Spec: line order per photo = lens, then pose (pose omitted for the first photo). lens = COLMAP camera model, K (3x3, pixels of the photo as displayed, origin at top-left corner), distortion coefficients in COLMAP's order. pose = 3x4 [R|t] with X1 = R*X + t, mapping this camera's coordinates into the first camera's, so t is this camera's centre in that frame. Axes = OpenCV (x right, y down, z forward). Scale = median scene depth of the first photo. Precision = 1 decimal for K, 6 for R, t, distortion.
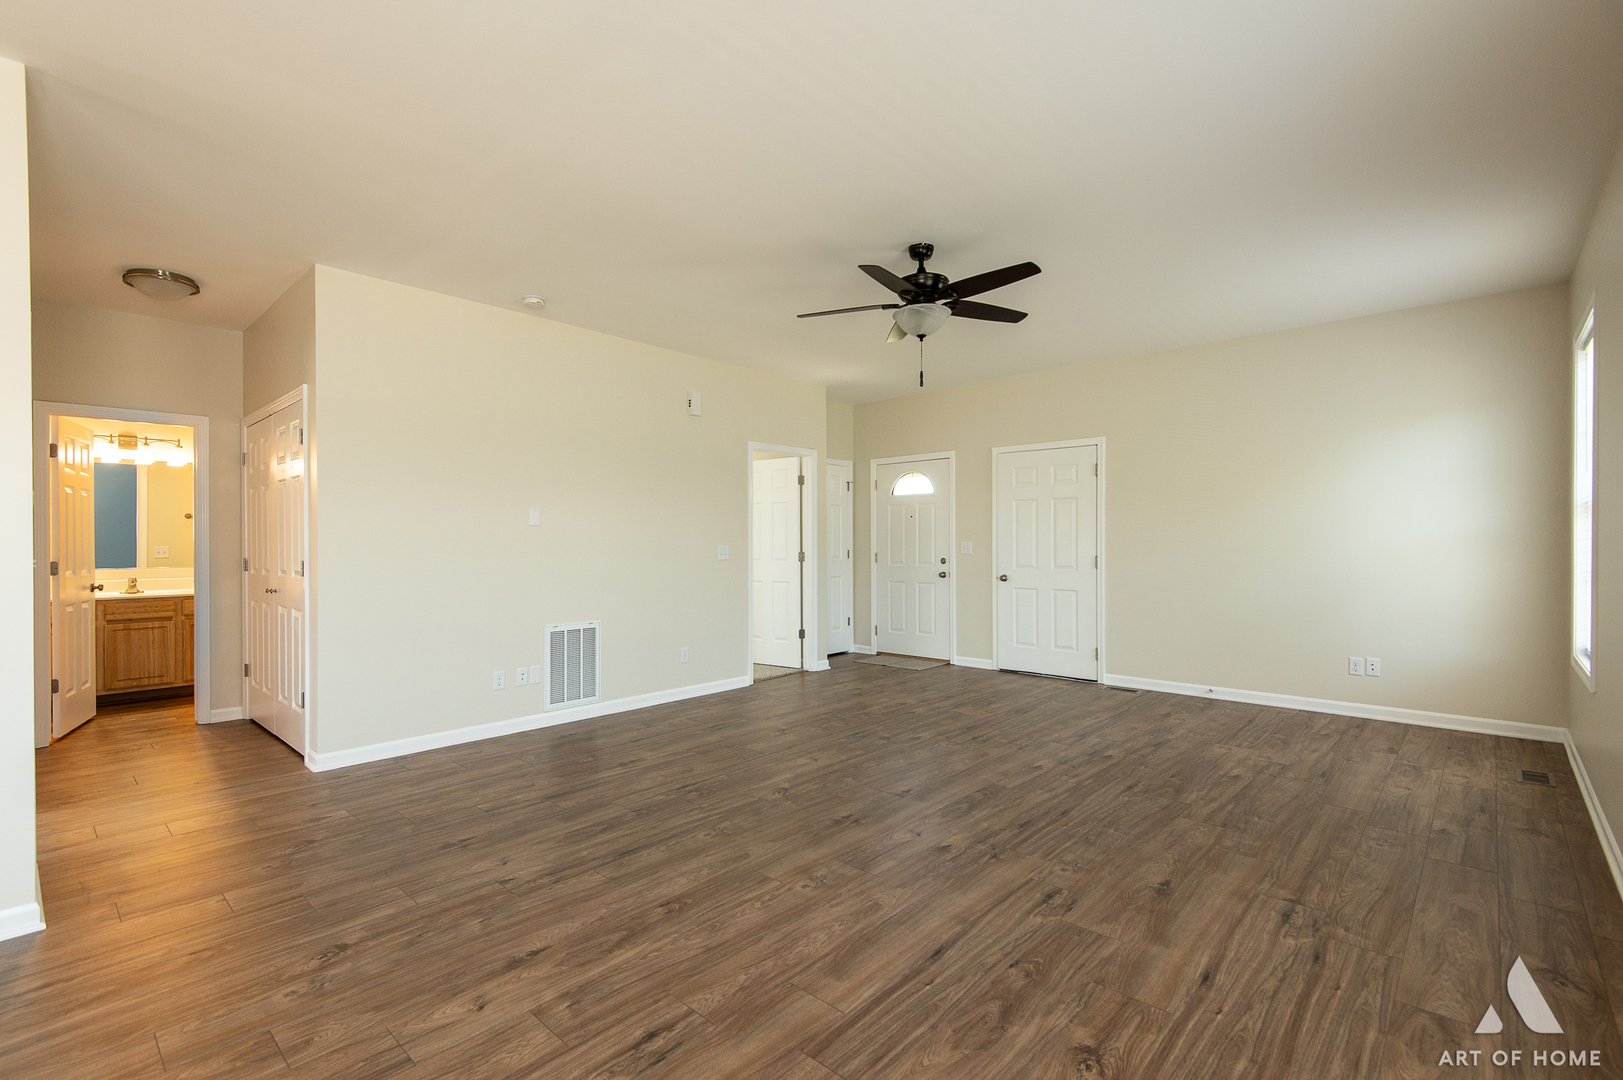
lens RADIAL K [[728.8, 0, 803.5], [0, 728.8, 547.4], [0, 0, 1]] dist [0.017154, -0.007053]
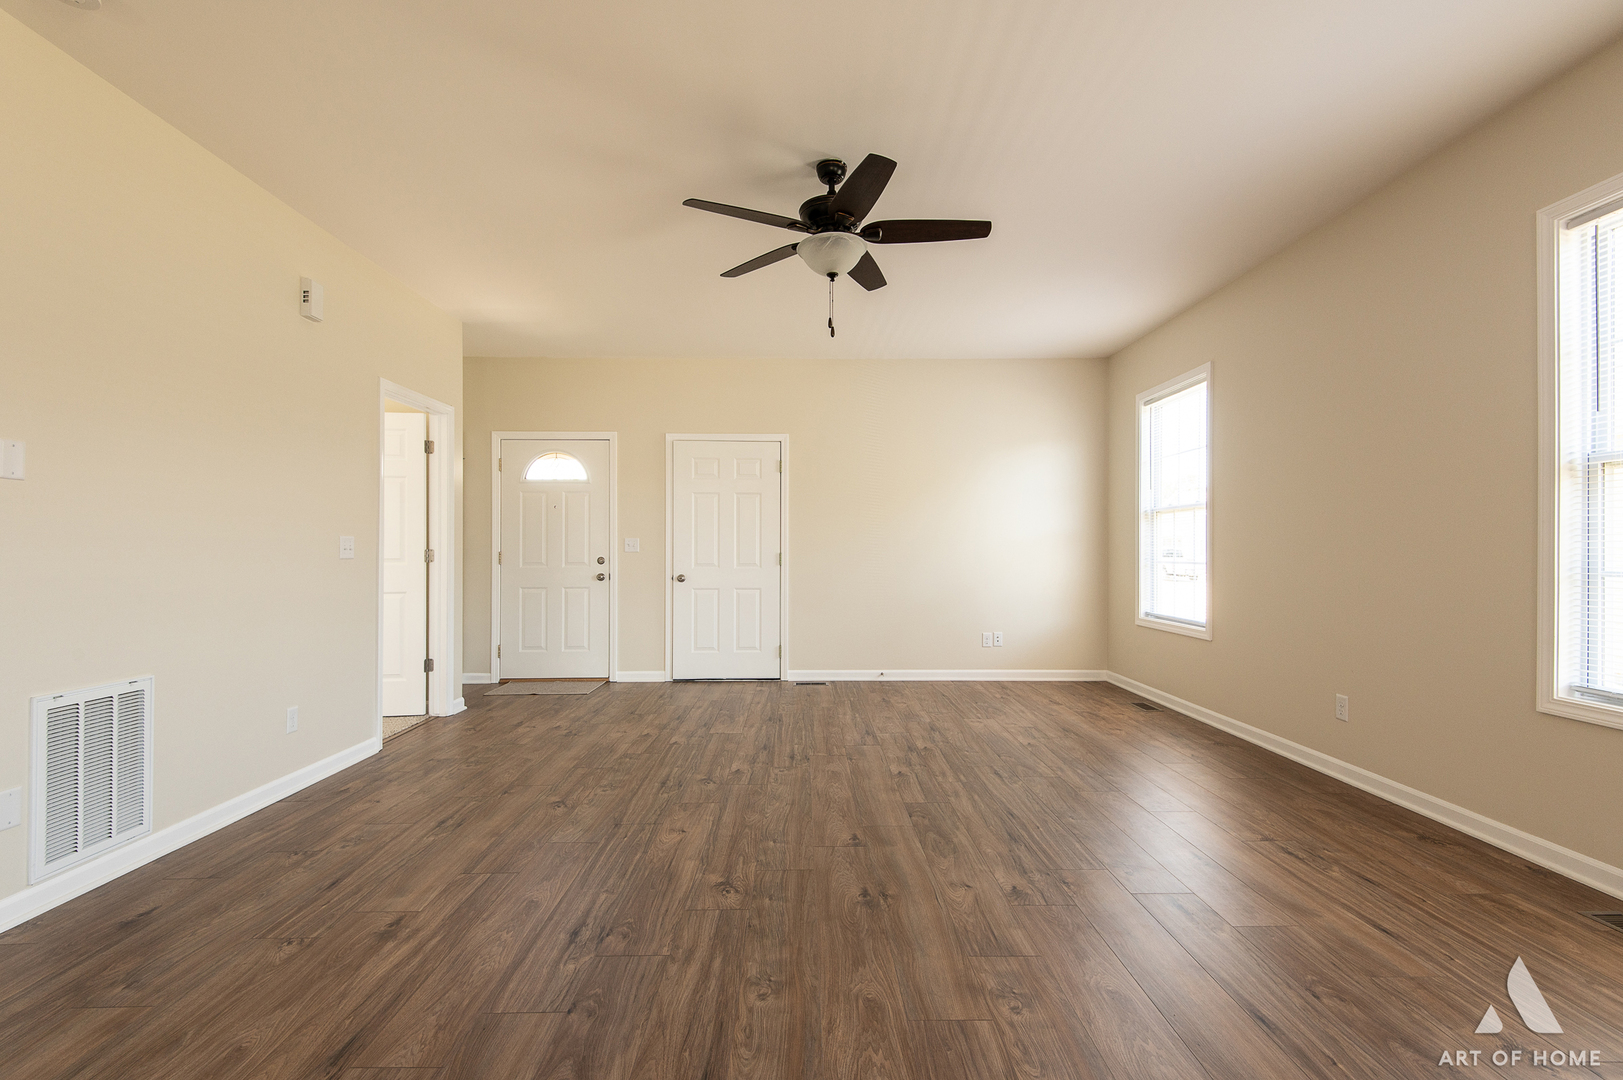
lens RADIAL K [[728.8, 0, 814.5], [0, 728.8, 544.3], [0, 0, 1]] dist [0.017154, -0.007053]
pose [[0.725287, 0.007636, 0.688404, -0.313410], [0.002534, 0.999902, -0.013762, 0.017952], [-0.688442, 0.011726, 0.725197, 0.320269]]
